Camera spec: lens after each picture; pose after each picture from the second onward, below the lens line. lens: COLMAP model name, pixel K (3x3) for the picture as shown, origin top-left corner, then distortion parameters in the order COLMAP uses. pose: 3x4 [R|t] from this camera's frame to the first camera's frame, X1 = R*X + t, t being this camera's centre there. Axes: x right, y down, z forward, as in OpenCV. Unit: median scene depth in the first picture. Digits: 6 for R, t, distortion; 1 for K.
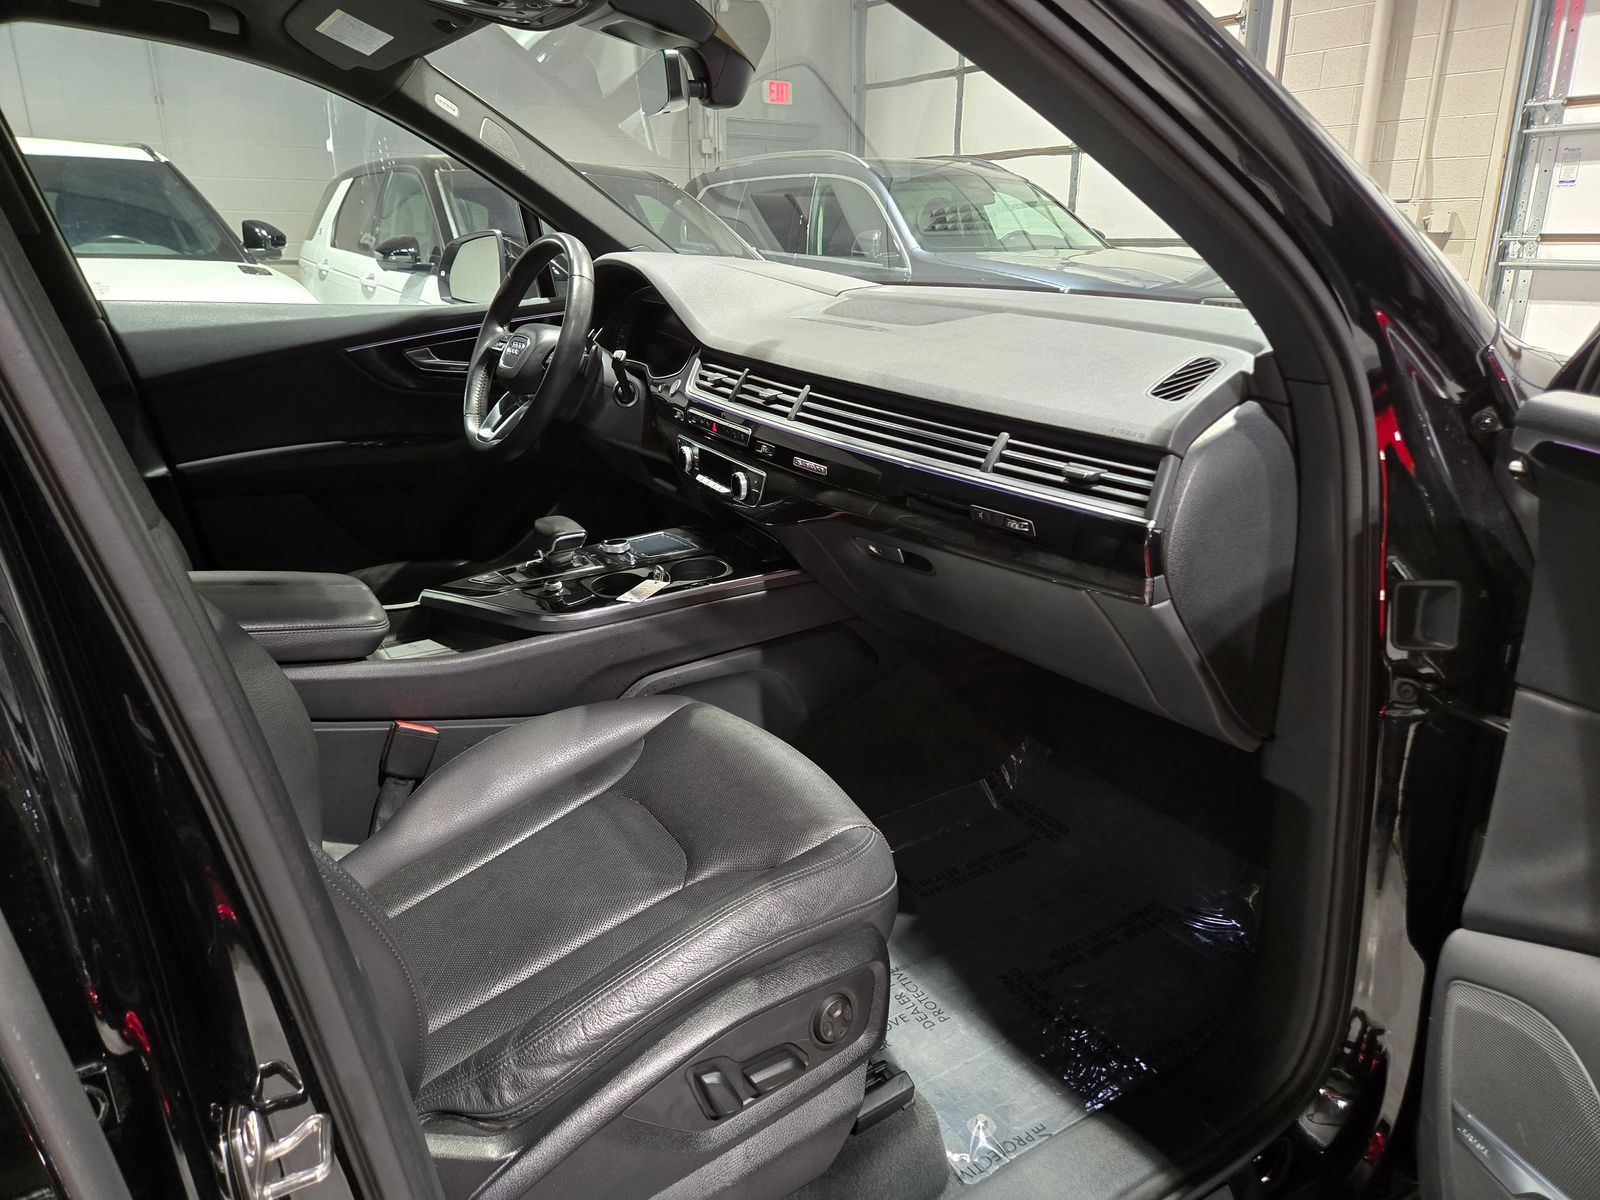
lens RADIAL K [[1076.5, 0, 808.3], [0, 1076.5, 586.0], [0, 0, 1]] dist [0.065829, -0.061459]
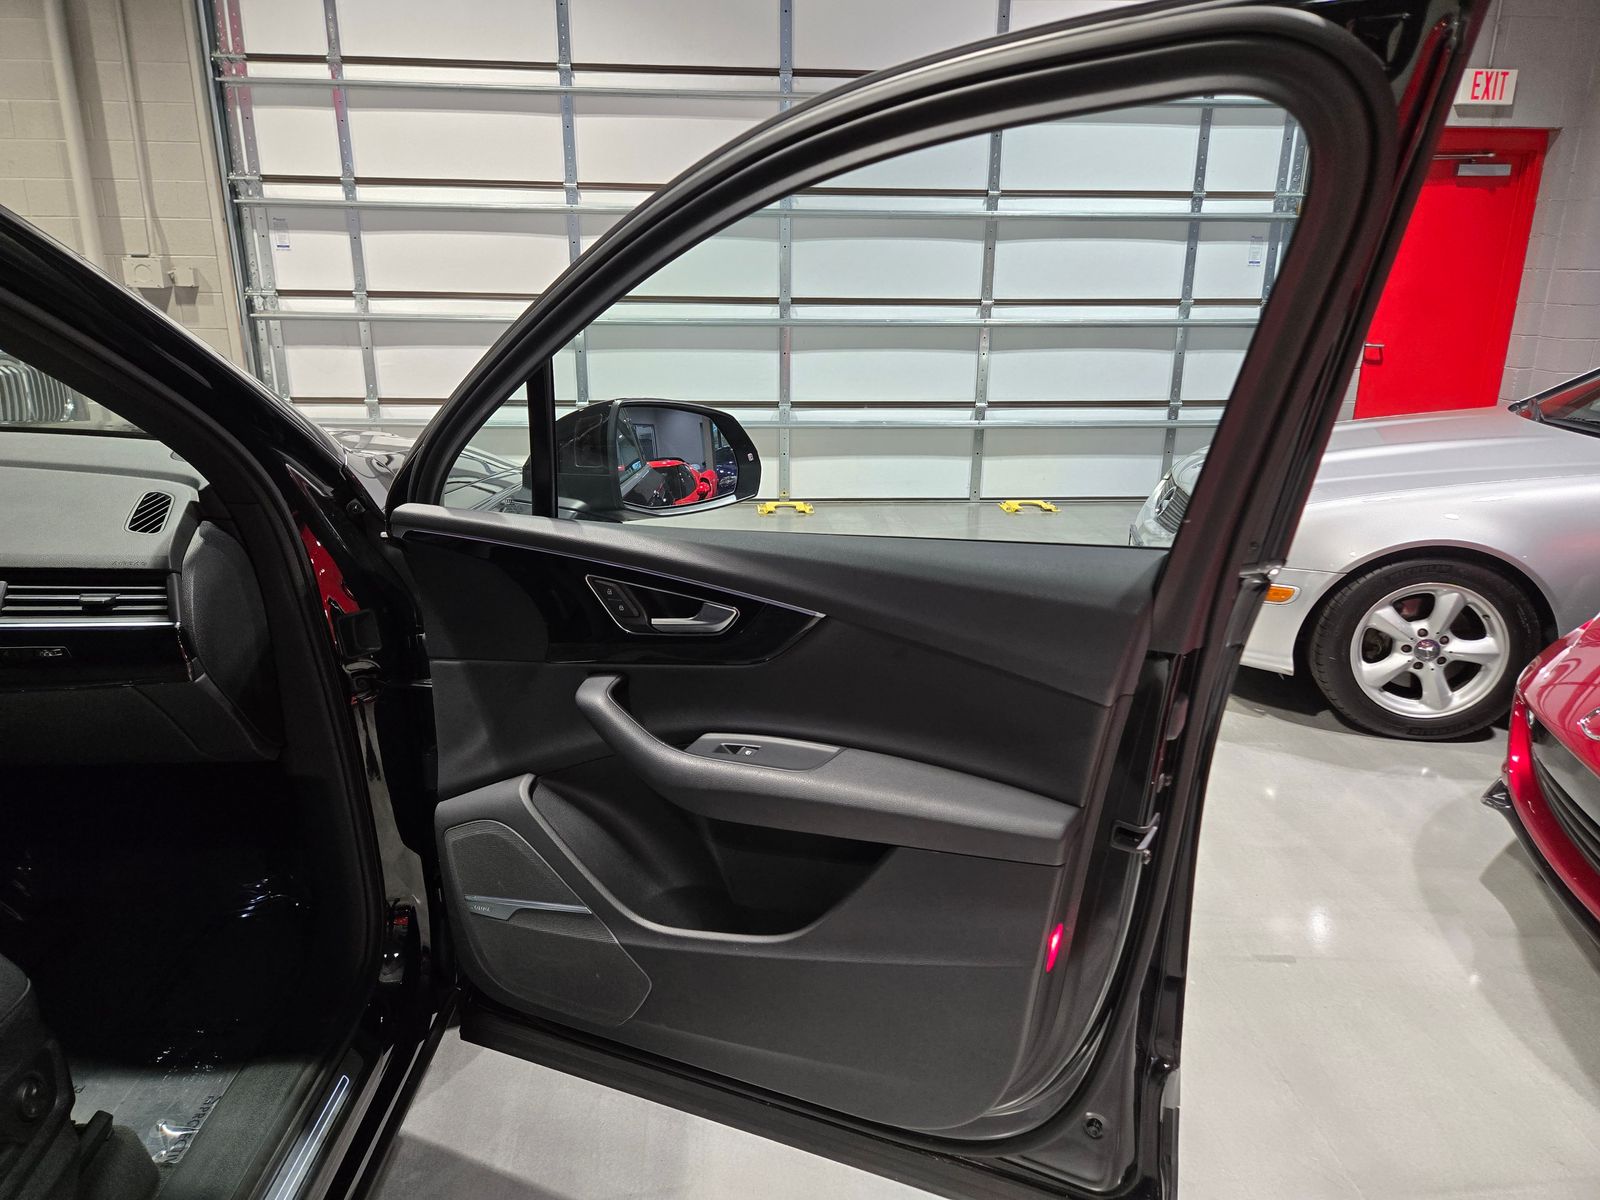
lens RADIAL K [[1076.5, 0, 807.9], [0, 1076.5, 587.8], [0, 0, 1]] dist [0.065829, -0.061459]
pose [[0.522666, -0.240100, 0.818030, -0.356699], [0.251496, 0.960246, 0.121152, -0.062348], [-0.814598, 0.142409, 0.562272, -0.409386]]
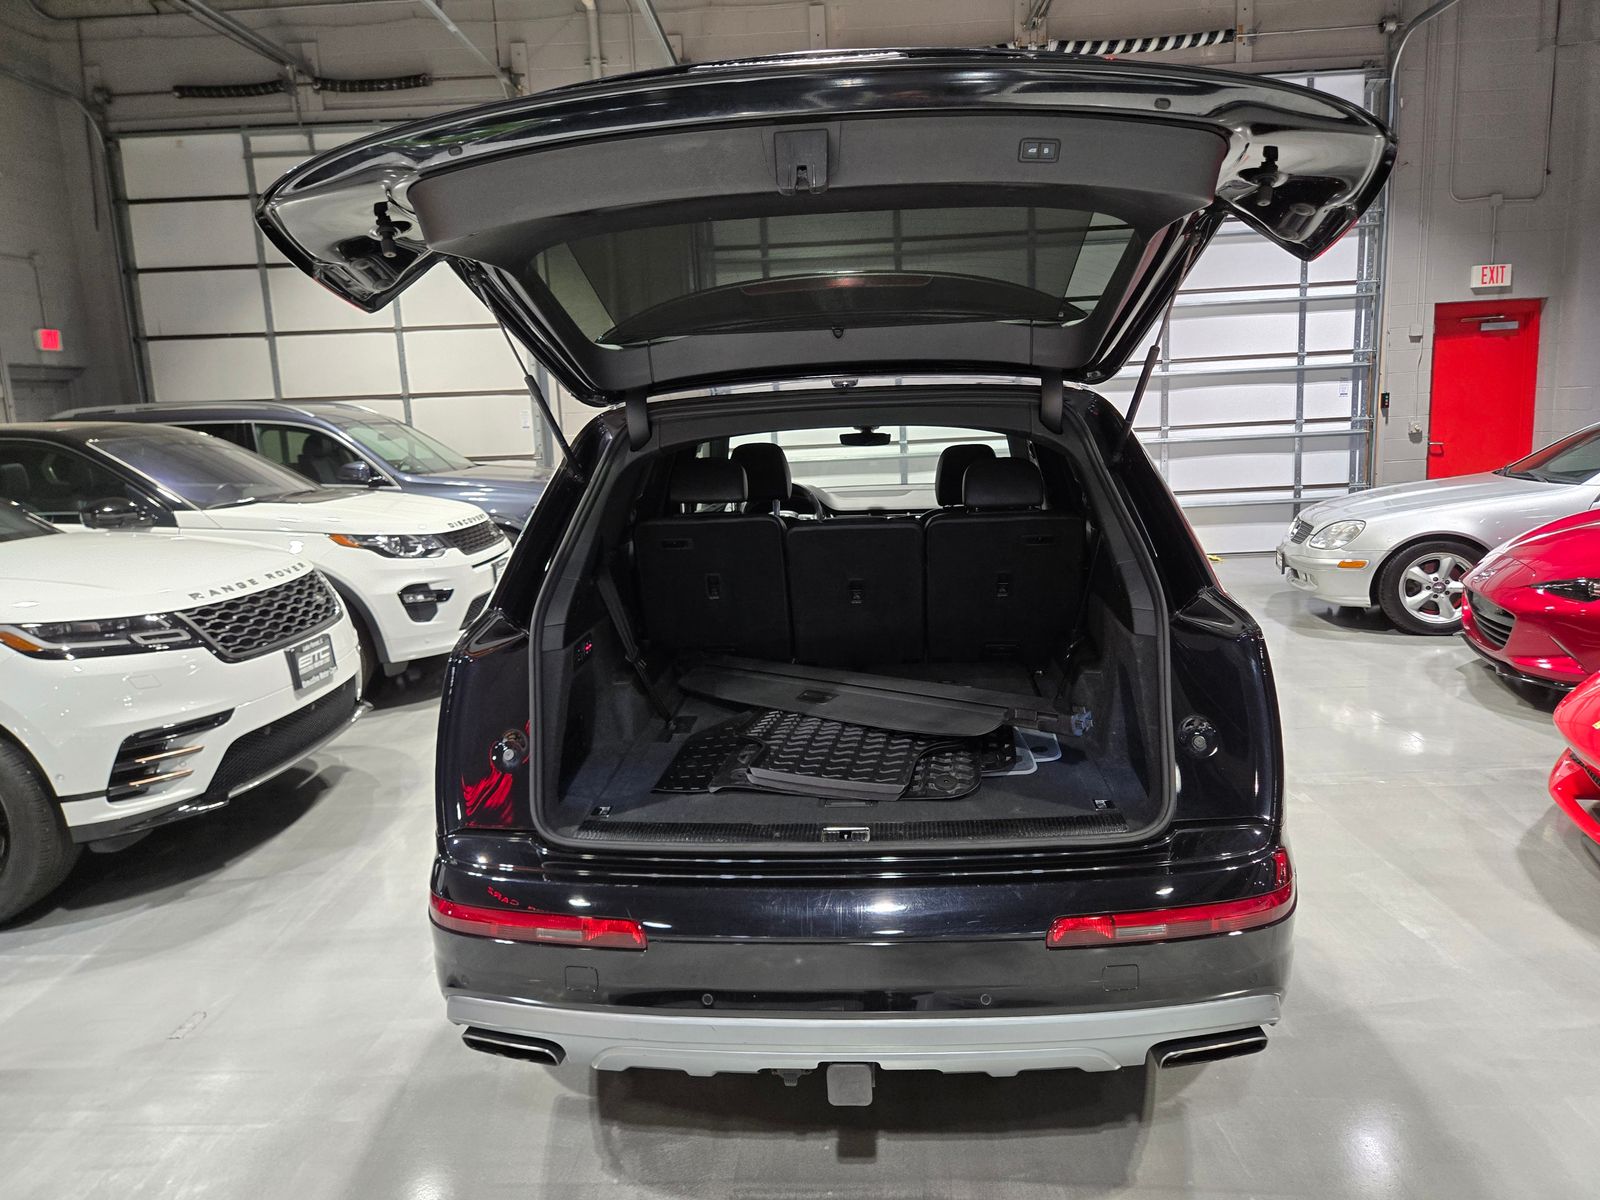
lens RADIAL K [[1076.5, 0, 824.7], [0, 1076.5, 583.6], [0, 0, 1]] dist [0.065829, -0.061459]
pose [[0.594966, -0.154639, 0.788735, -3.996789], [0.288912, 0.956875, -0.030330, 0.111047], [-0.750030, 0.245920, 0.613985, -1.302581]]
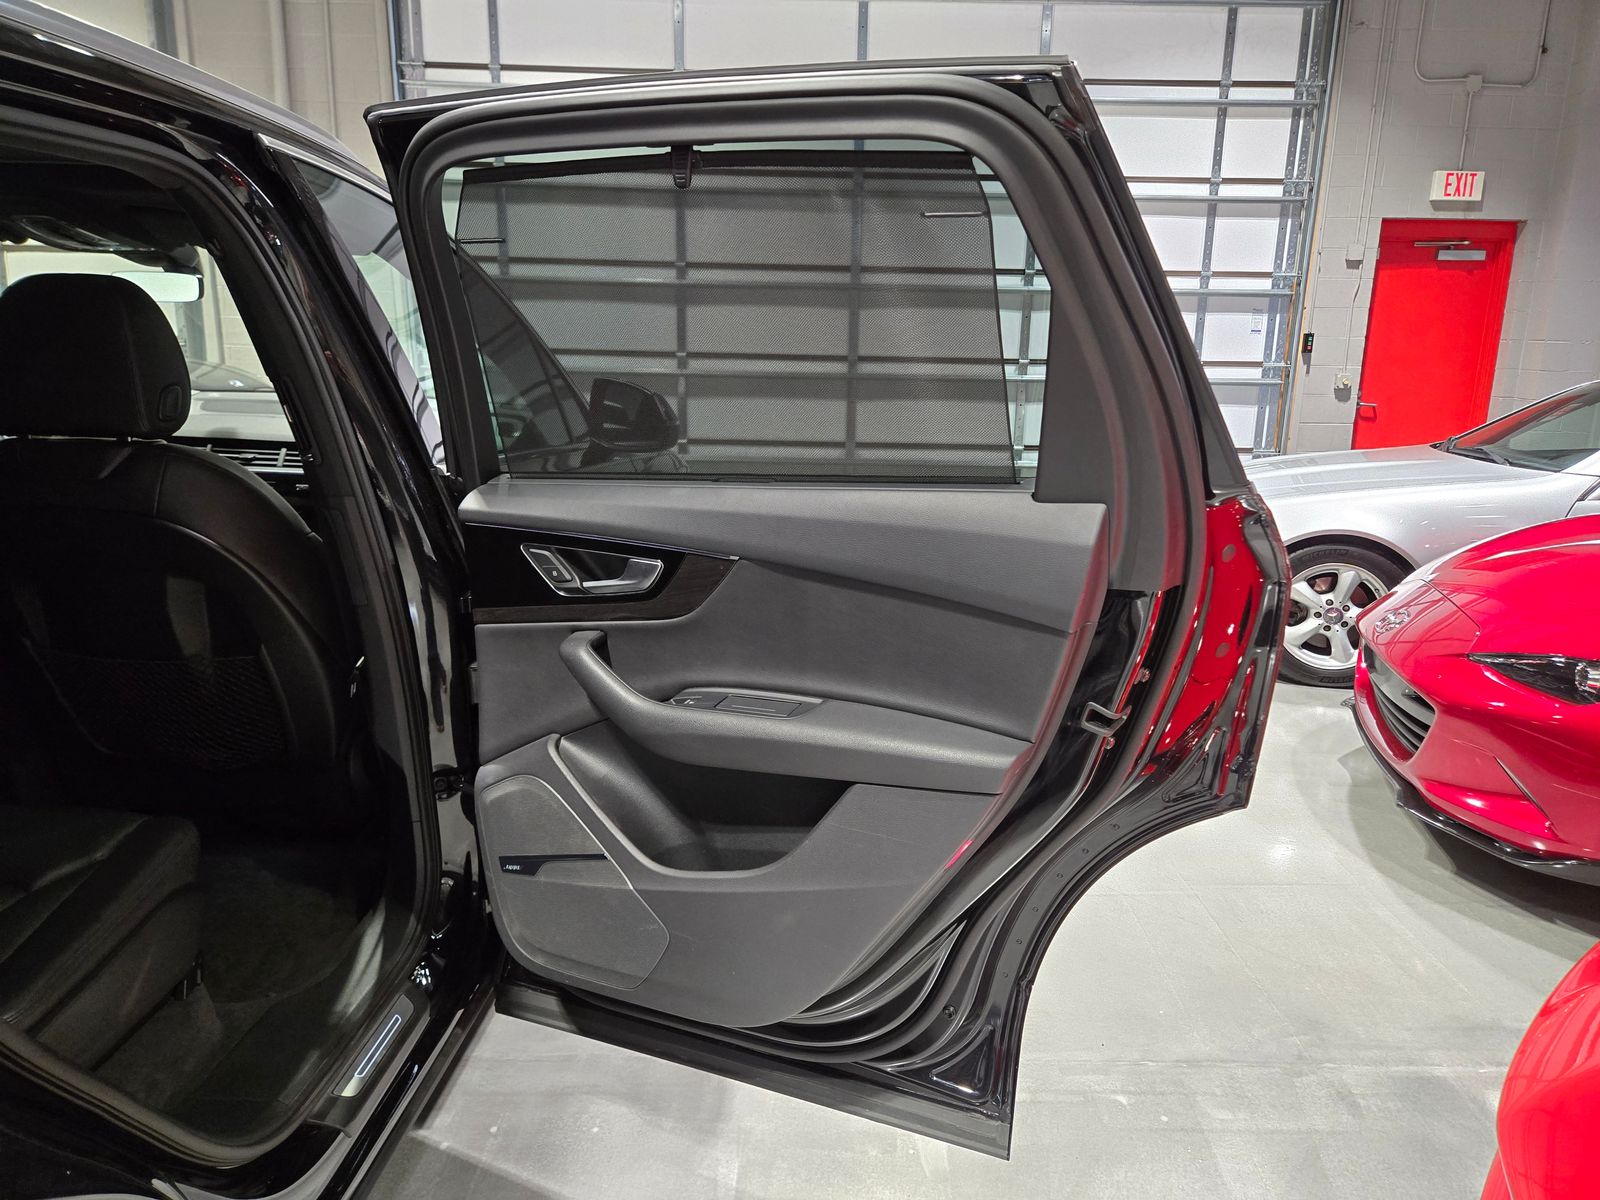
lens RADIAL K [[1076.5, 0, 823.6], [0, 1076.5, 582.7], [0, 0, 1]] dist [0.065829, -0.061459]
pose [[0.572438, -0.168723, 0.802401, -1.271362], [0.232283, 0.971880, 0.038647, 0.234653], [-0.786358, 0.164261, 0.595533, -1.044872]]
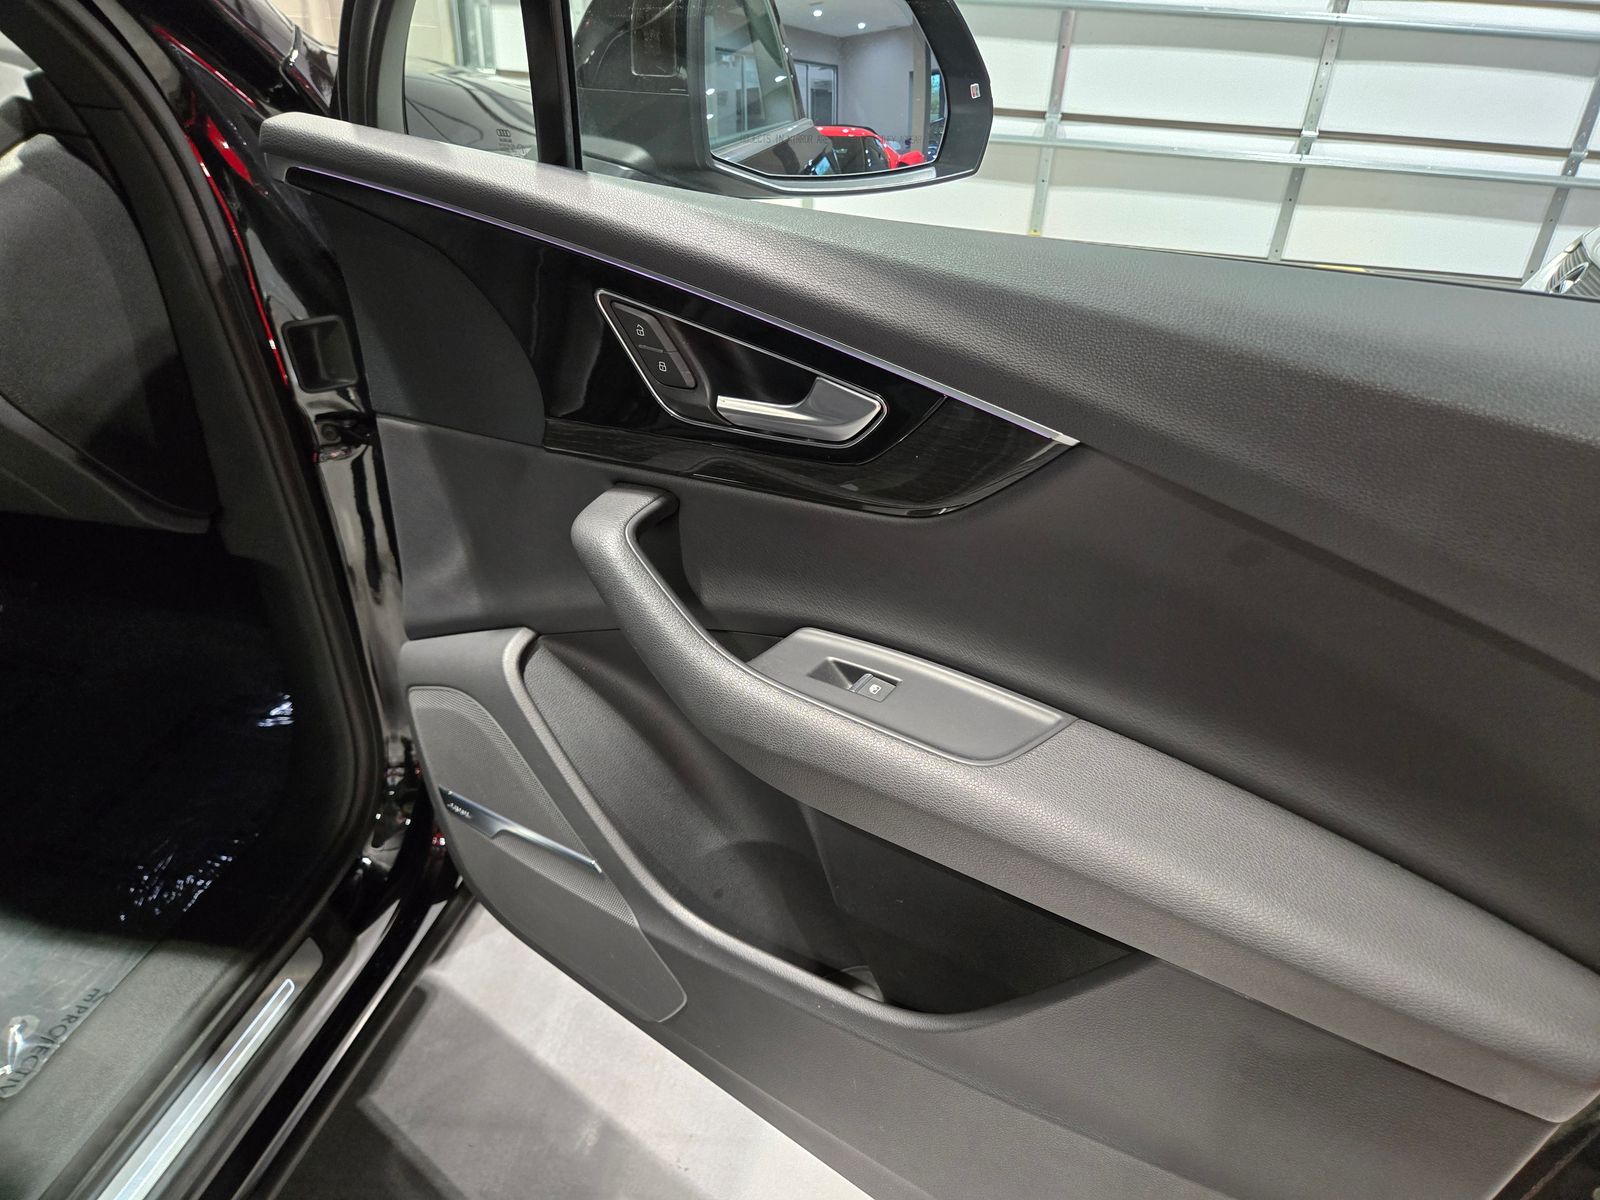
lens RADIAL K [[1076.5, 0, 815.0], [0, 1076.5, 585.8], [0, 0, 1]] dist [0.065829, -0.061459]
pose [[0.700513, -0.326370, 0.634637, 0.177378], [0.169148, 0.939889, 0.296644, 0.006407], [-0.693305, -0.100455, 0.713609, -0.042539]]
